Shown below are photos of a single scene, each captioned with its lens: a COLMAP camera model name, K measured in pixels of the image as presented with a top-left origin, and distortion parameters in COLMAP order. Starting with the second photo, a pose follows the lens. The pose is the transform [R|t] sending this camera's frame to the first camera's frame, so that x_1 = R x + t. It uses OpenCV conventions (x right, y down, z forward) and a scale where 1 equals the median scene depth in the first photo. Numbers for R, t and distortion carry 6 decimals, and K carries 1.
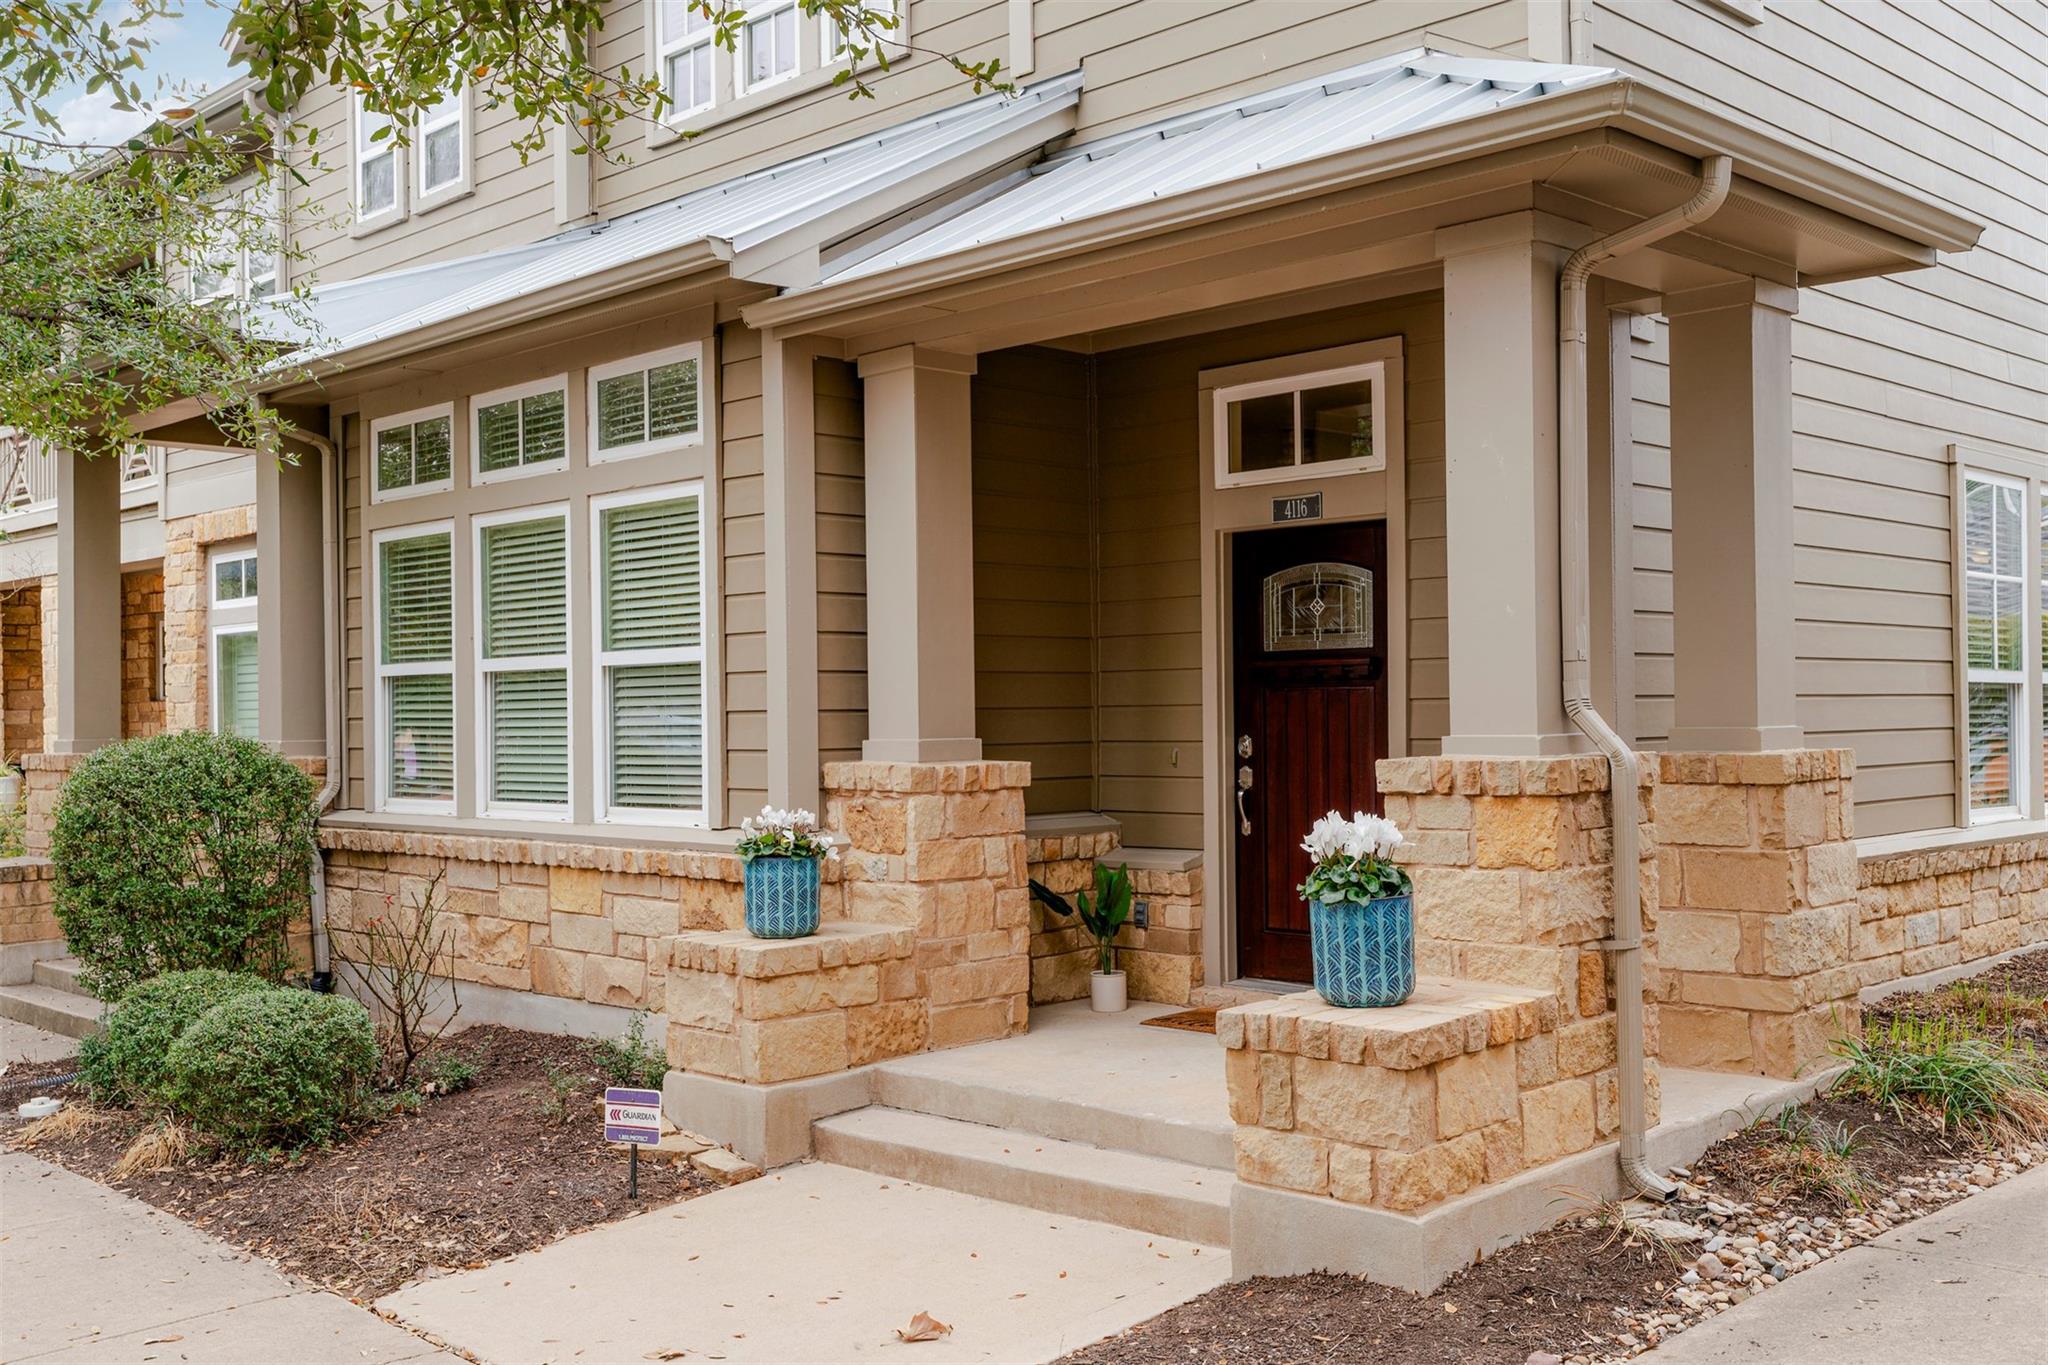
lens RADIAL K [[2020.4, 0, 1077.8], [0, 2020.4, 739.1], [0, 0, 1]] dist [0.022739, 0.000000]
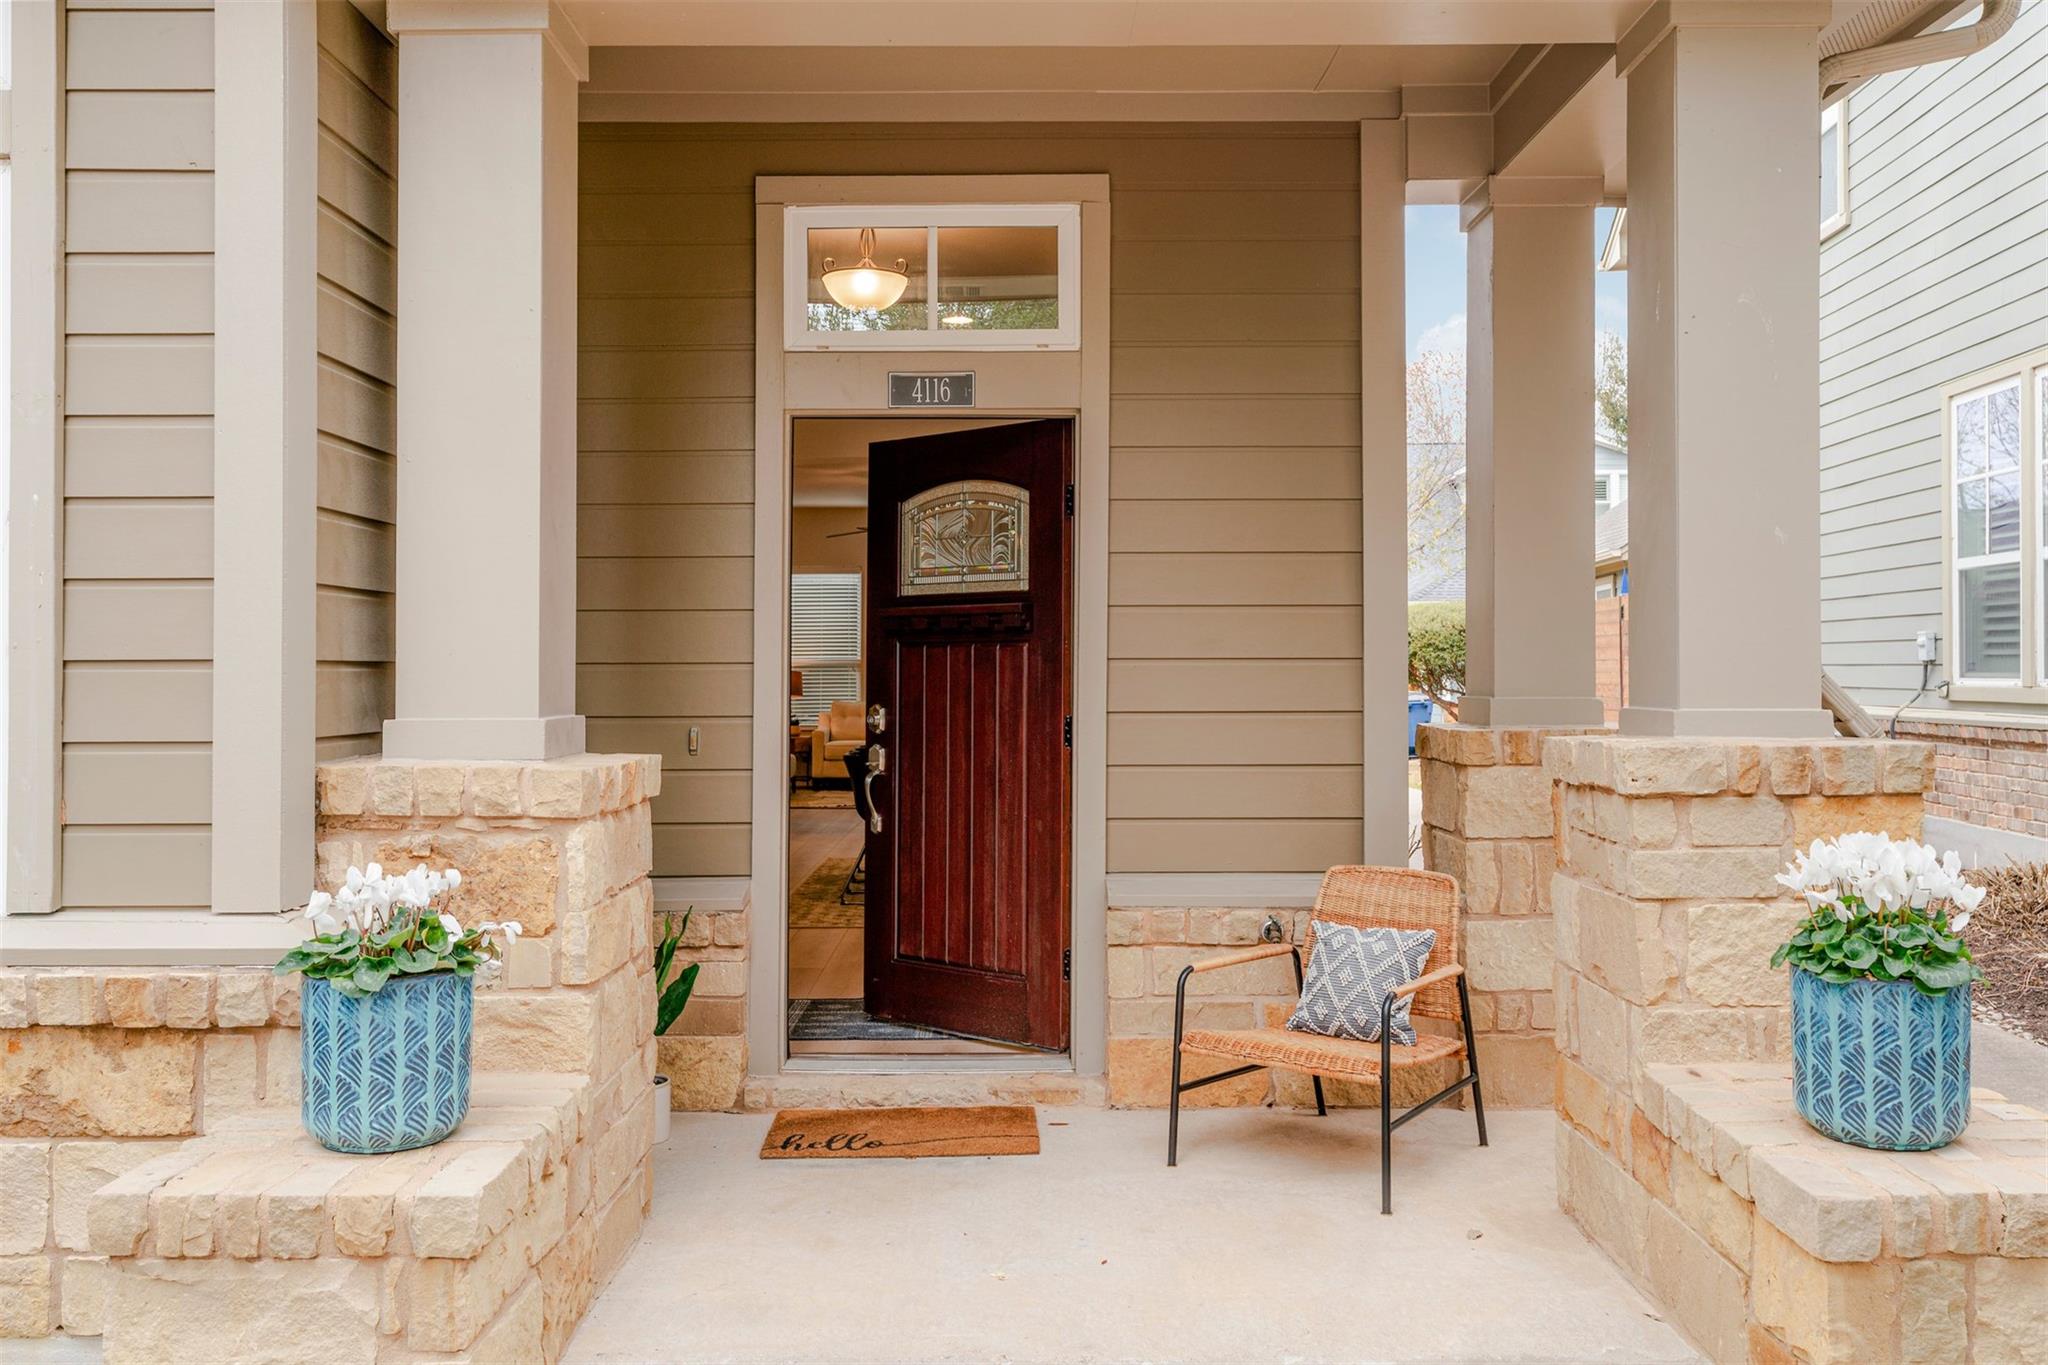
lens RADIAL K [[1680.2, 0, 1020.2], [0, 1680.2, 673.8], [0, 0, 1]] dist [0.002642, 0.005593]
pose [[0.710917, 0.011567, 0.703181, -0.323580], [0.002237, 0.999822, -0.018709, -0.003074], [-0.703272, 0.014873, 0.710765, 0.629465]]
